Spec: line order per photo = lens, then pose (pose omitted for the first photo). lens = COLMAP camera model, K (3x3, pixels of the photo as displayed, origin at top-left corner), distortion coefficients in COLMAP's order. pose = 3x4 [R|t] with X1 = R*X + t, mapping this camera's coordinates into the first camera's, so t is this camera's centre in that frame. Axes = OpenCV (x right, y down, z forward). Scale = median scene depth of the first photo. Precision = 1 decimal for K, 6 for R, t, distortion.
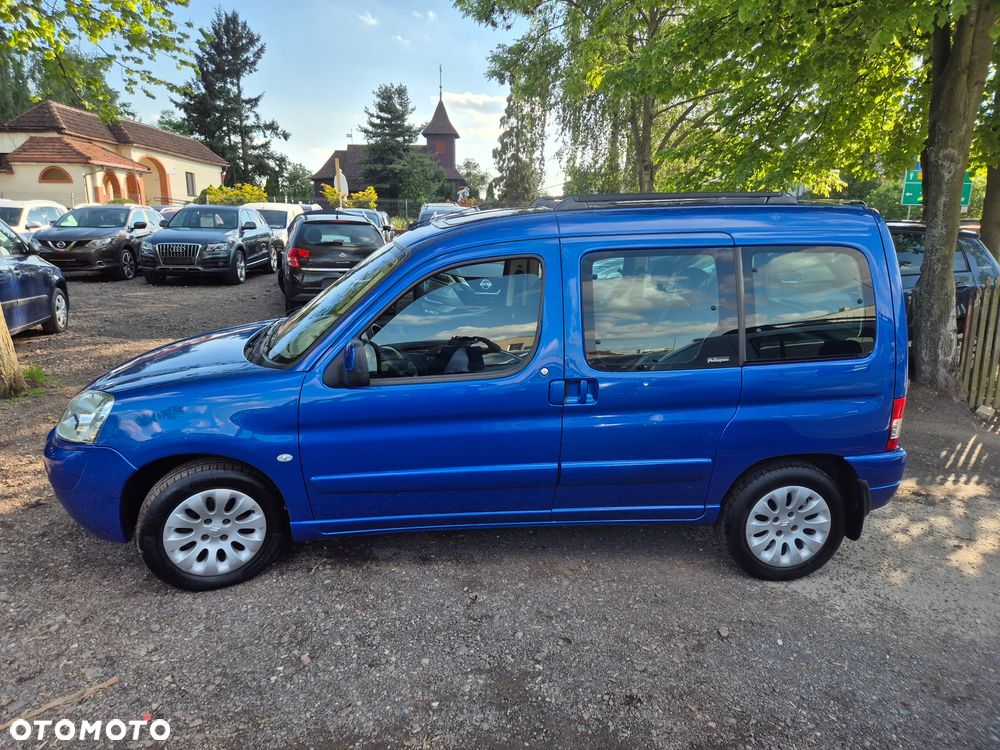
lens RADIAL K [[667.1, 0, 507.4], [0, 667.1, 394.9], [0, 0, 1]] dist [0.046108, -0.028240]
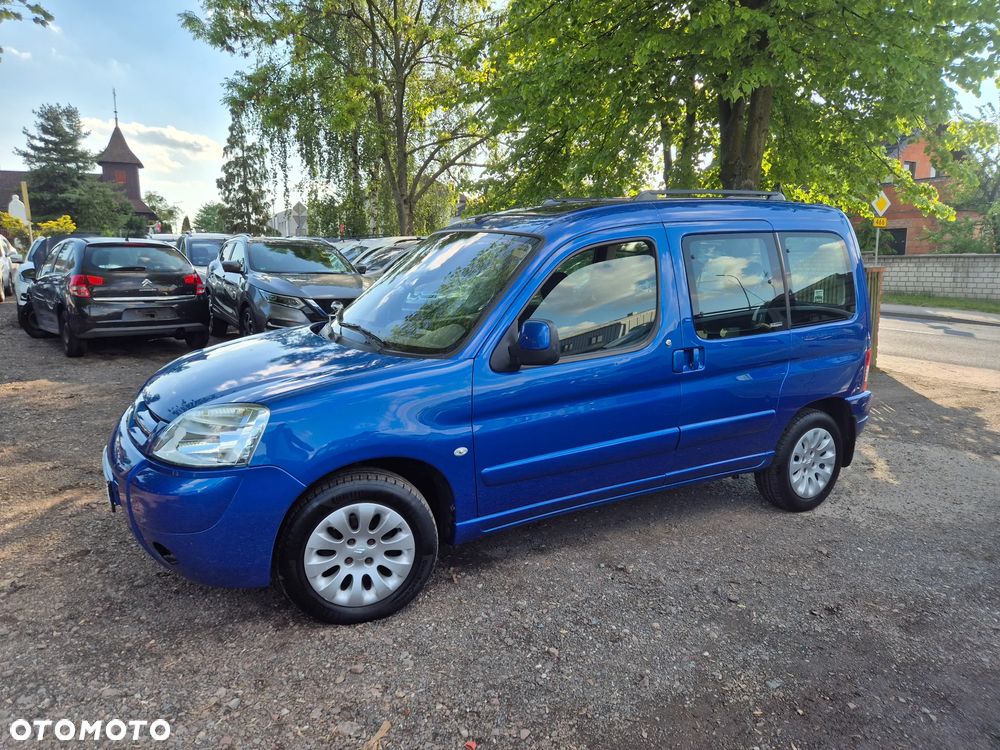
lens RADIAL K [[671.9, 0, 494.3], [0, 671.9, 373.7], [0, 0, 1]] dist [0.070965, -0.065527]
pose [[0.905394, -0.081932, 0.416592, -0.616355], [0.118878, 0.990877, -0.063484, 0.047930], [-0.407590, 0.107002, 0.906874, 0.108479]]
